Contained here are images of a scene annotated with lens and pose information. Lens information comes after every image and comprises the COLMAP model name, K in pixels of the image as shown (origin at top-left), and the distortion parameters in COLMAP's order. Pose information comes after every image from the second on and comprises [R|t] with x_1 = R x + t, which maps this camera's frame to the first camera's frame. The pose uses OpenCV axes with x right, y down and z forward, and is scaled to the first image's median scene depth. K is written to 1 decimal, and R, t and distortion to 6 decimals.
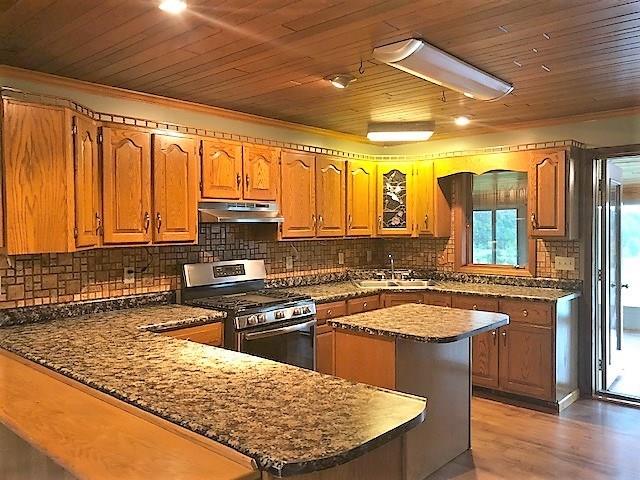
lens RADIAL K [[534.0, 0, 319.8], [0, 534.0, 239.5], [0, 0, 1]] dist [0.082540, -0.016445]
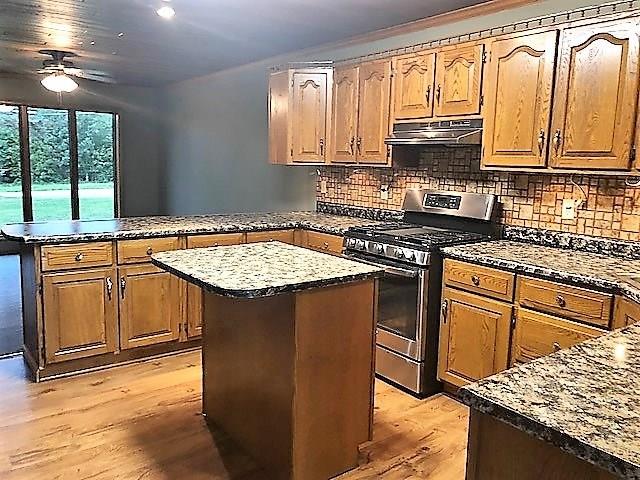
lens RADIAL K [[534.0, 0, 320.0], [0, 534.0, 238.7], [0, 0, 1]] dist [0.082540, -0.016445]
pose [[-0.188542, 0.146856, -0.971023, 0.785897], [-0.050086, 0.986031, 0.158851, -0.012265], [0.980787, 0.078585, -0.178553, 1.036464]]
